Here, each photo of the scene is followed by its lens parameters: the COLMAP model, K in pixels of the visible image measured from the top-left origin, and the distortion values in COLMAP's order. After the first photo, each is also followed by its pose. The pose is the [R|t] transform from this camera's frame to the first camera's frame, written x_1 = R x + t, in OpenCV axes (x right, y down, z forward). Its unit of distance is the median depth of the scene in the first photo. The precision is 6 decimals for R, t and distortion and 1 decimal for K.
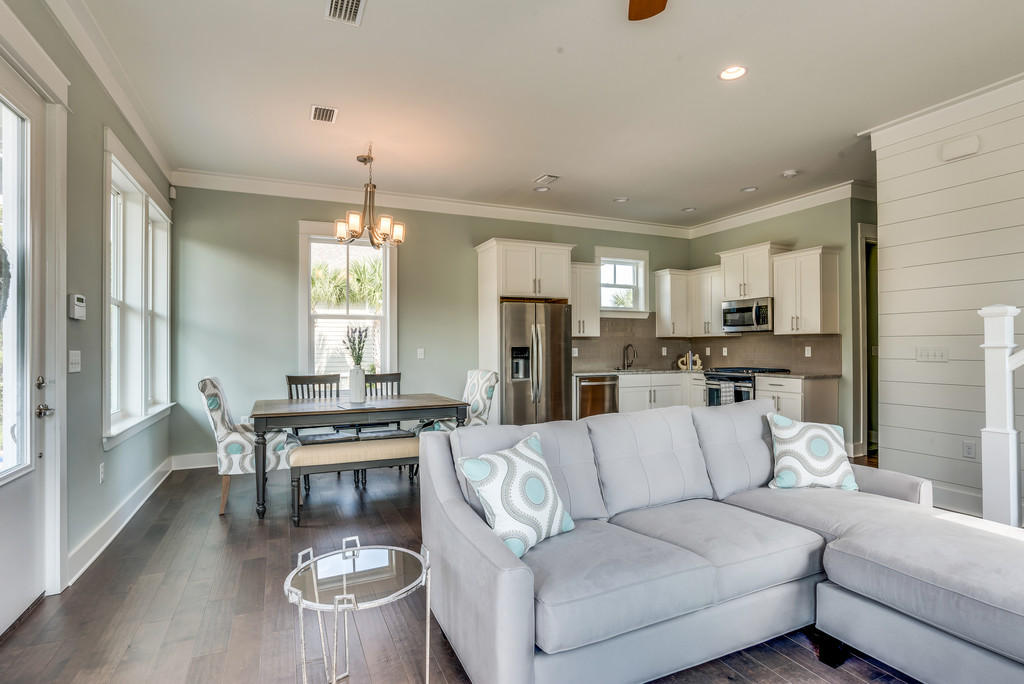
lens RADIAL K [[523.2, 0, 508.0], [0, 523.2, 342.9], [0, 0, 1]] dist [-0.023582, 0.010139]
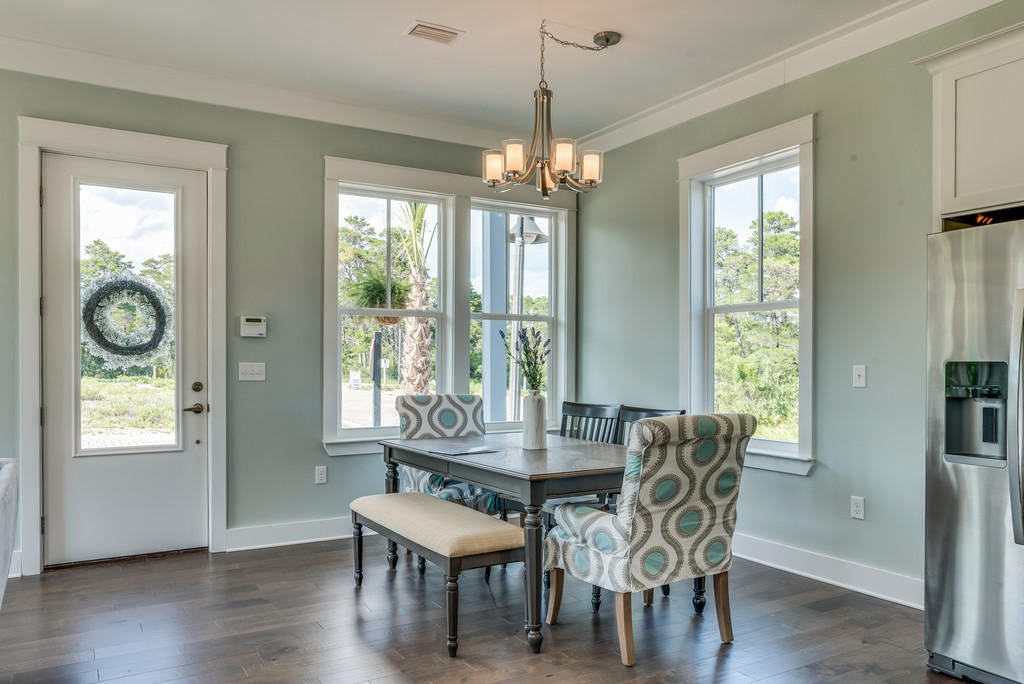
lens RADIAL K [[760.8, 0, 517.4], [0, 760.8, 367.5], [0, 0, 1]] dist [-0.011966, 0.001590]
pose [[0.110255, 0.011809, -0.993833, 0.449772], [0.005044, 0.999910, 0.012440, 0.003414], [0.993891, -0.006385, 0.110185, 0.644712]]
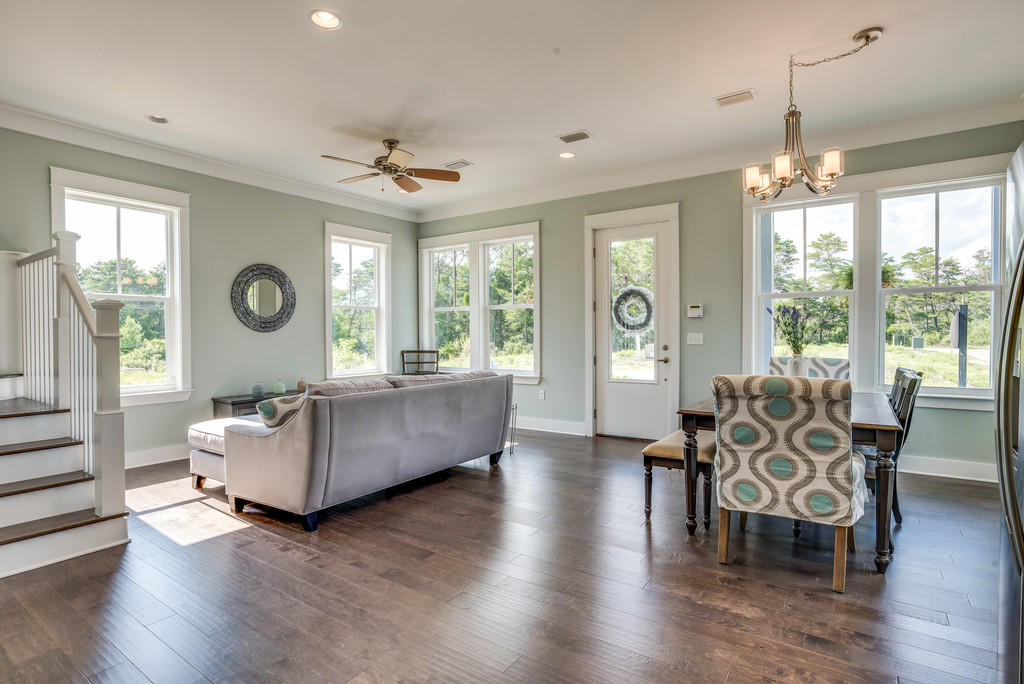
lens RADIAL K [[523.2, 0, 513.4], [0, 523.2, 345.7], [0, 0, 1]] dist [-0.023582, 0.010139]
pose [[-0.856357, 0.021208, -0.515948, 0.345905], [0.014368, 0.999748, 0.017247, 0.008127], [0.516184, 0.007356, -0.856446, 1.057560]]
